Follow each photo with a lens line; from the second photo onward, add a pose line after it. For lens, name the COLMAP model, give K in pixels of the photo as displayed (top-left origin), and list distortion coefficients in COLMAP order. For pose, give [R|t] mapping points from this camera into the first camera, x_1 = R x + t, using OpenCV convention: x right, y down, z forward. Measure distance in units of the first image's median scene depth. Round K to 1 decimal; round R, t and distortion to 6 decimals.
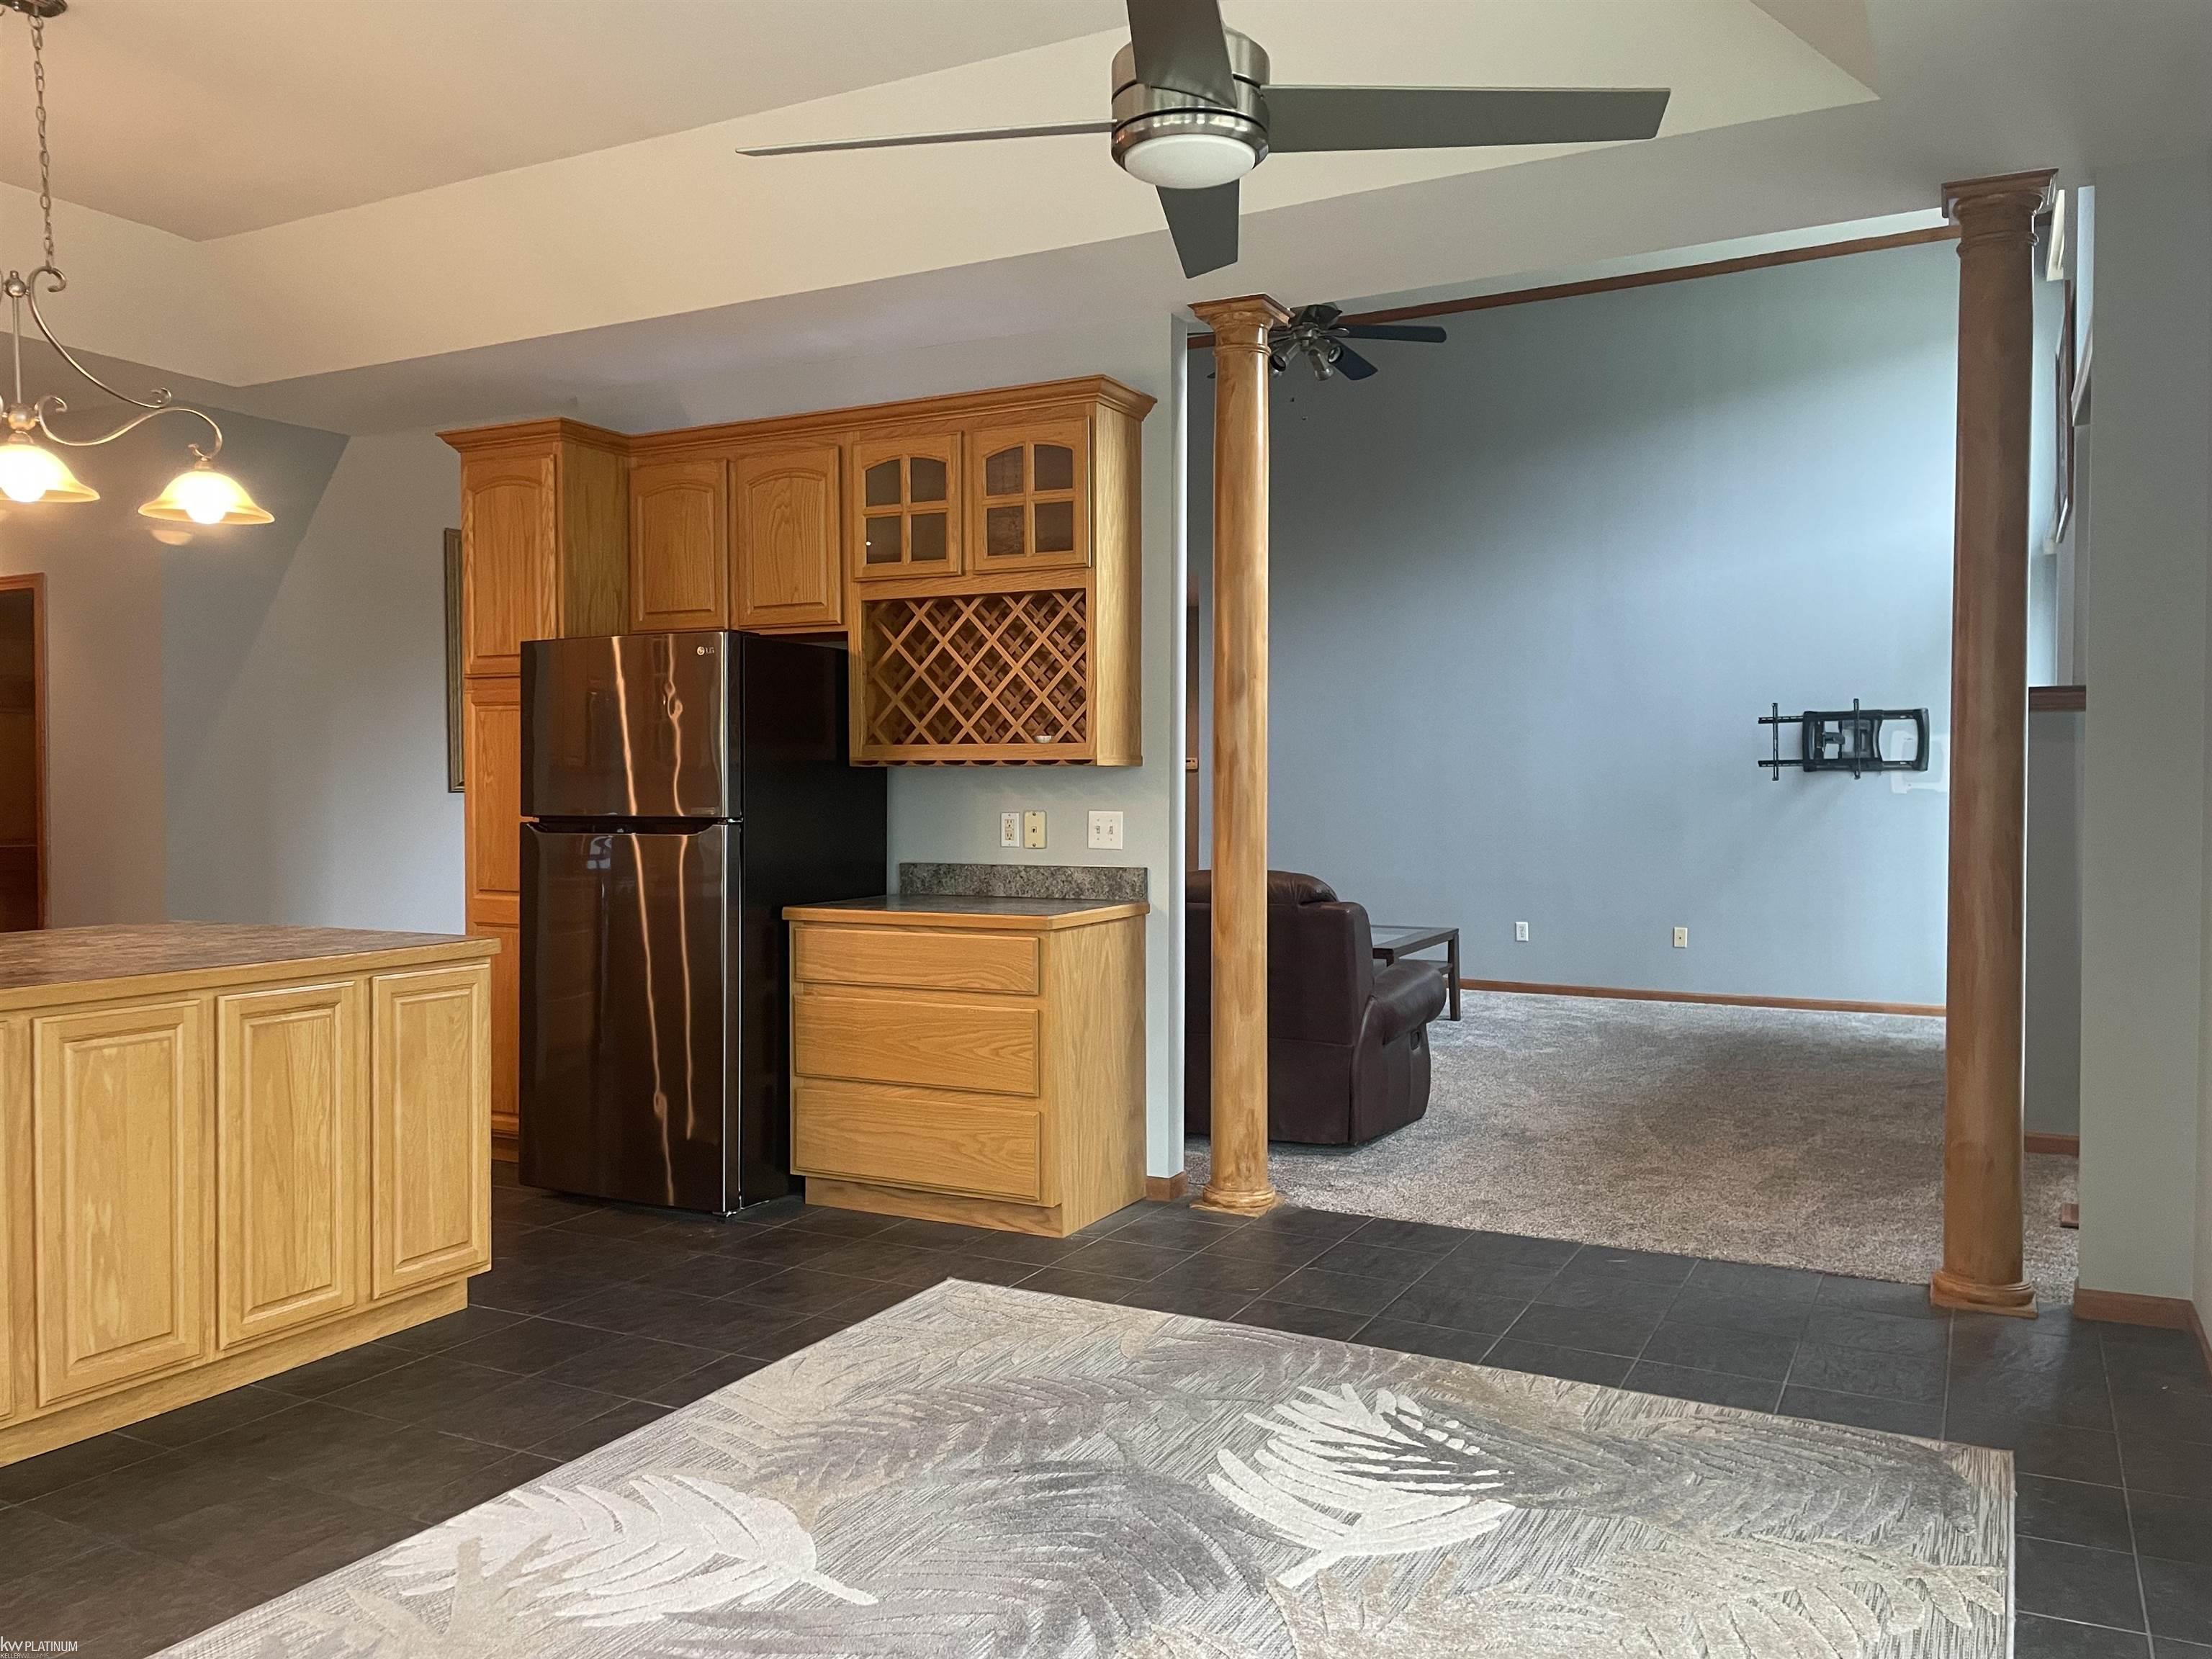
lens RADIAL K [[1670.9, 0, 1113.2], [0, 1670.9, 815.9], [0, 0, 1]] dist [0.095773, -0.118265]
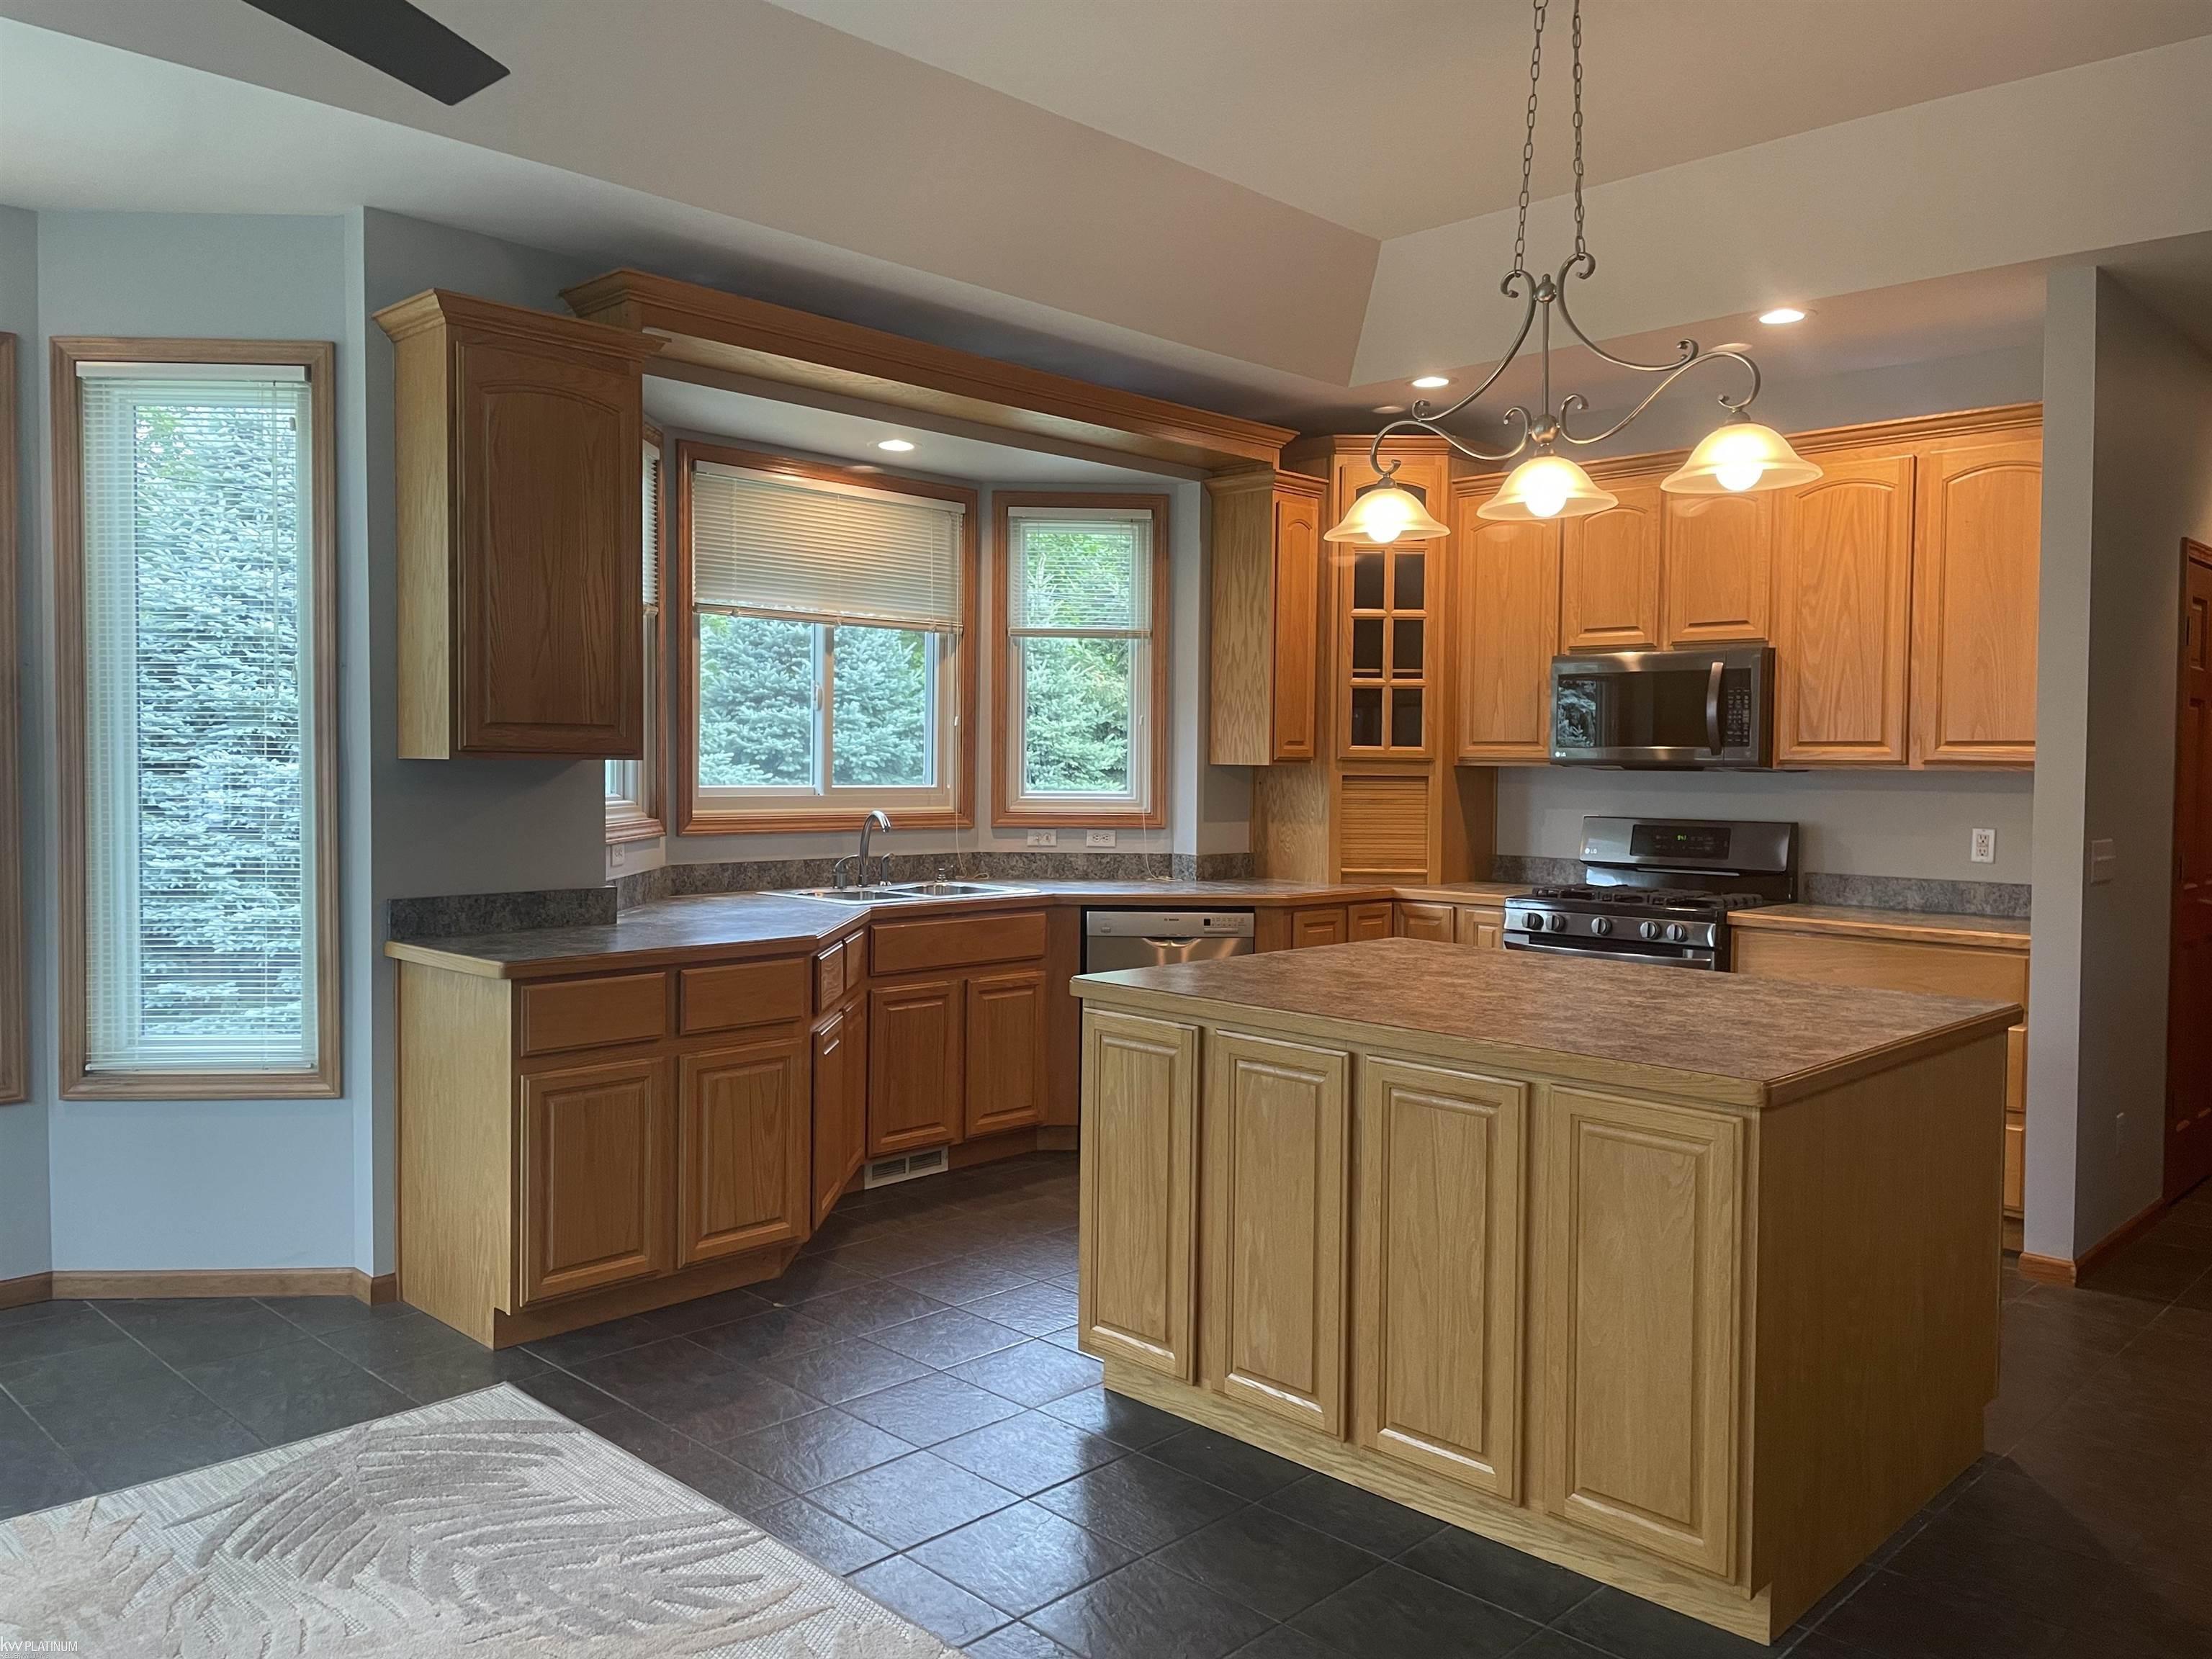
lens RADIAL K [[1670.9, 0, 1101.3], [0, 1670.9, 798.6], [0, 0, 1]] dist [0.095773, -0.118265]
pose [[-0.294050, 0.024194, -0.955484, 0.312339], [-0.029388, 0.998978, 0.034339, -0.047848], [0.955338, 0.038177, -0.293038, 0.962143]]
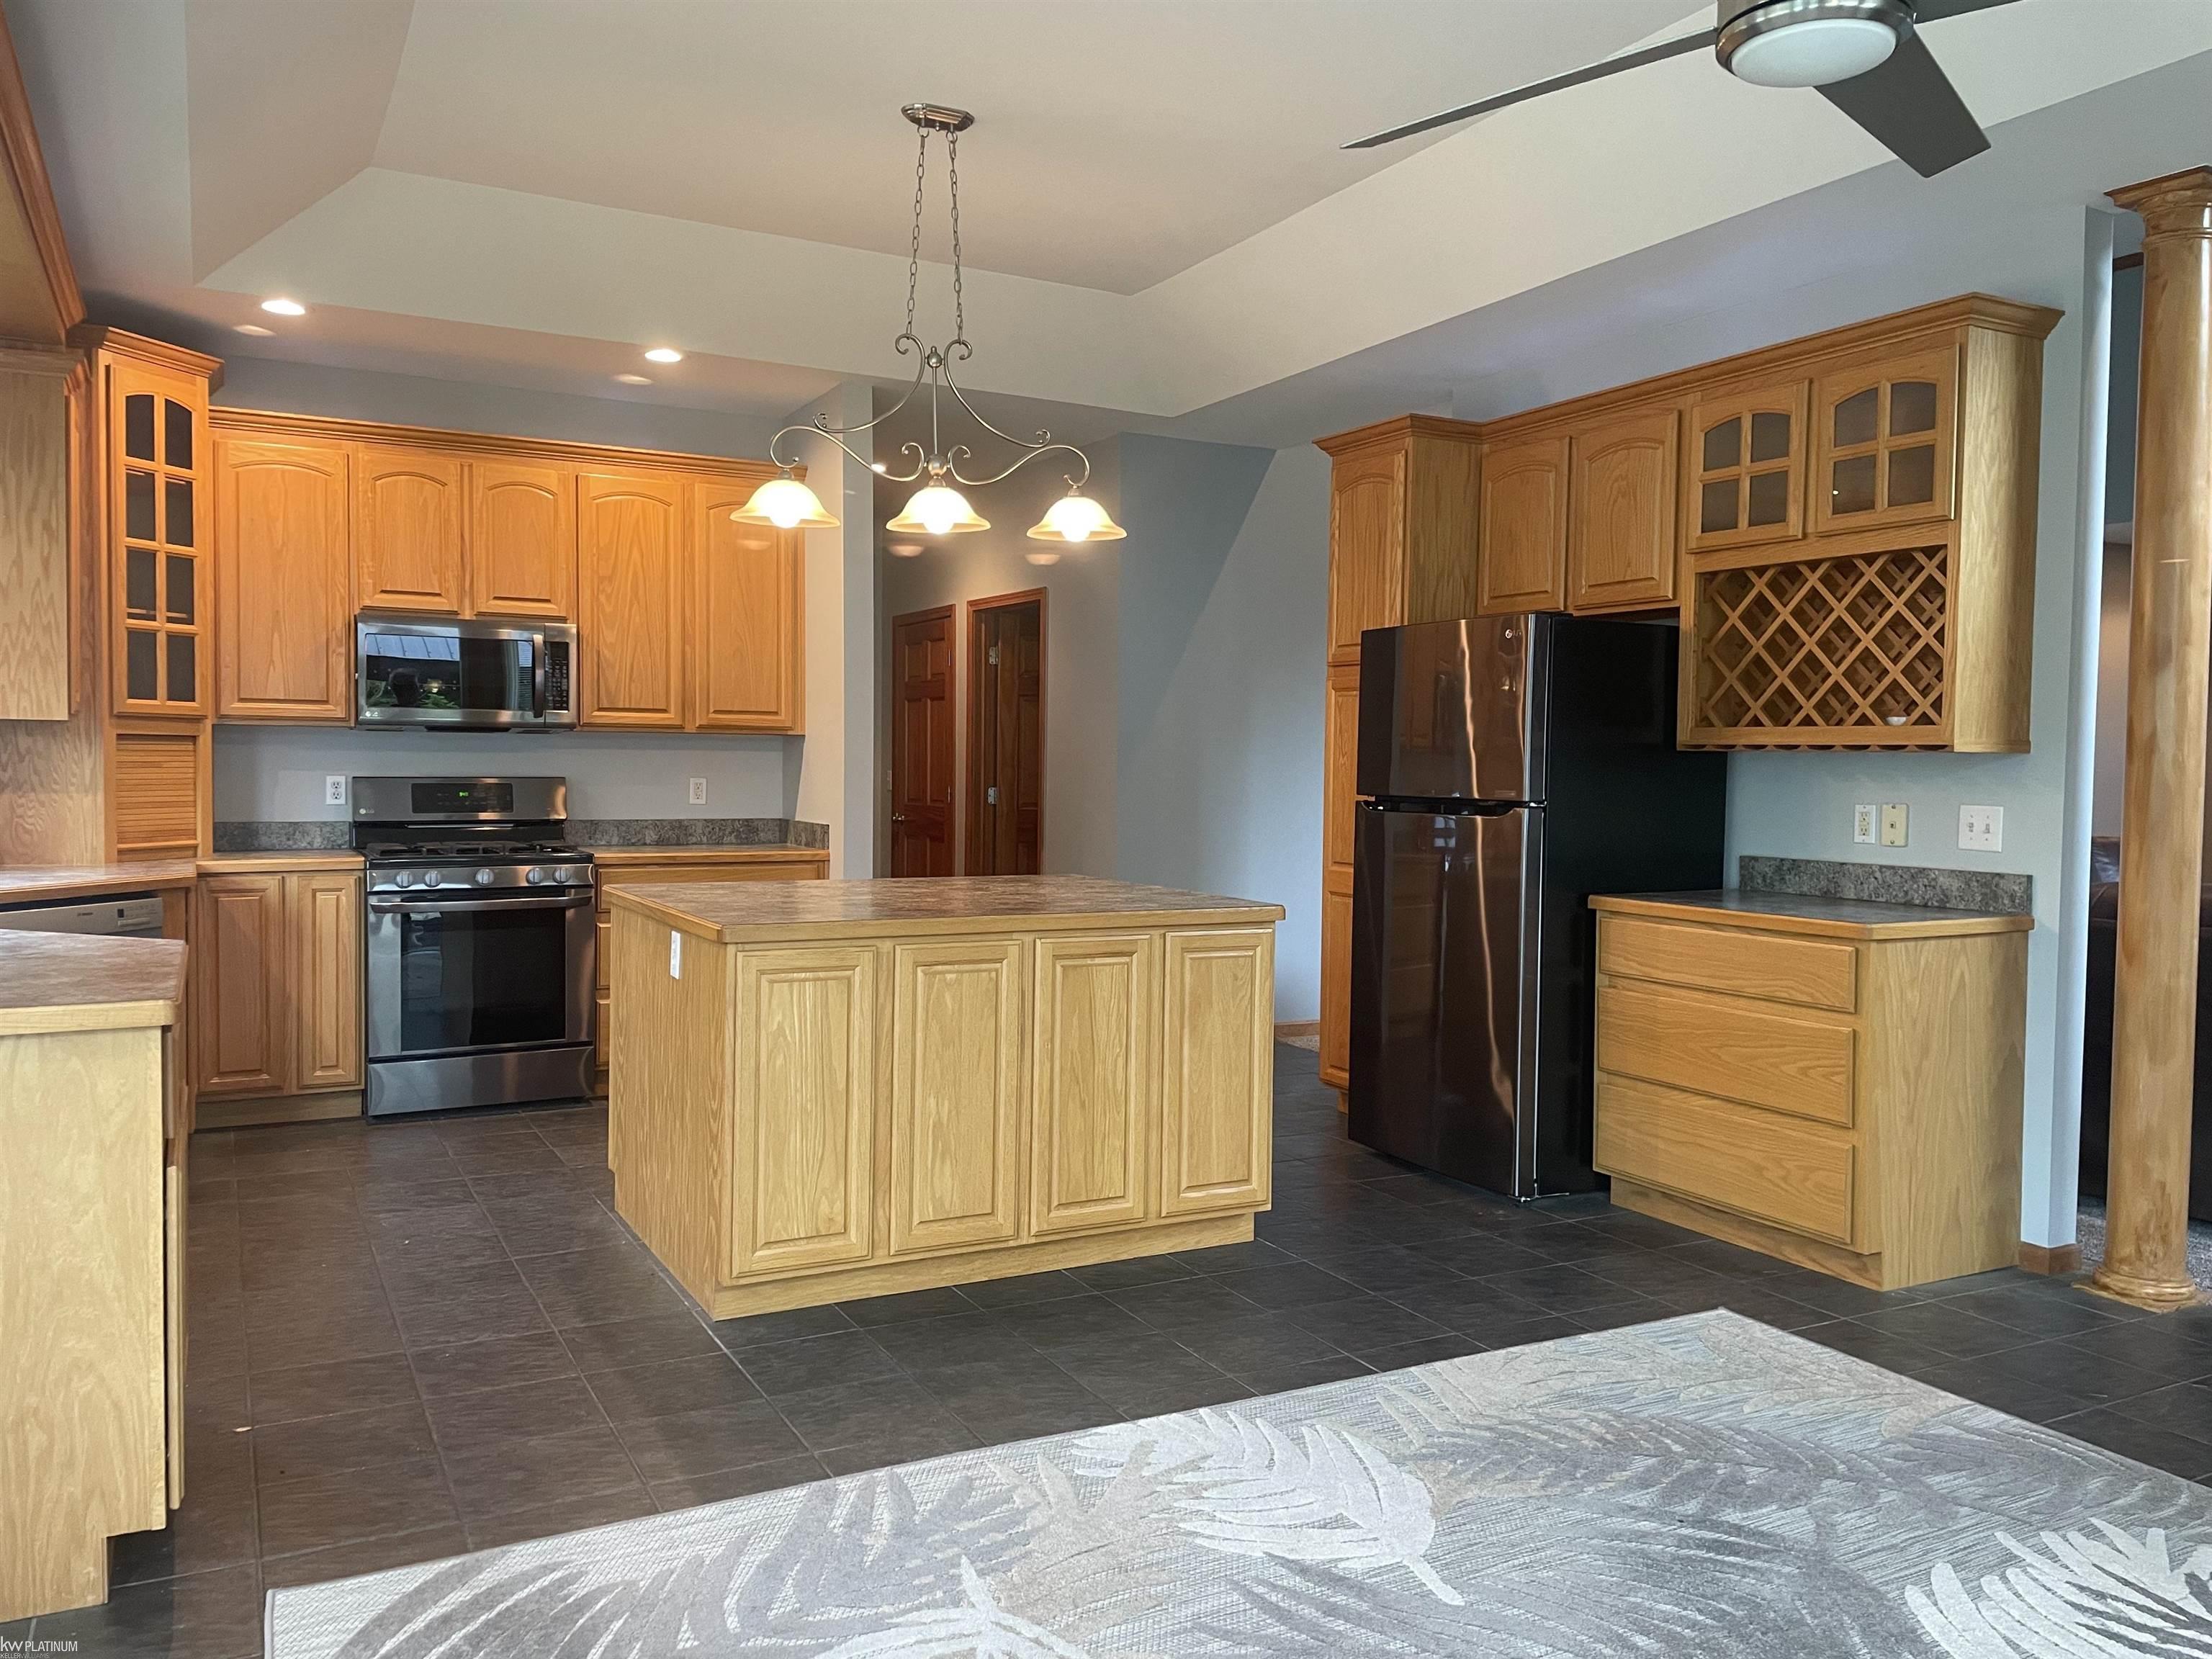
lens RADIAL K [[1670.9, 0, 1107.9], [0, 1670.9, 814.1], [0, 0, 1]] dist [0.095773, -0.118265]
pose [[0.826448, 0.031206, -0.562148, 0.148711], [-0.025754, 0.999513, 0.017623, -0.002980], [0.562424, -0.000087, 0.826849, 0.048725]]
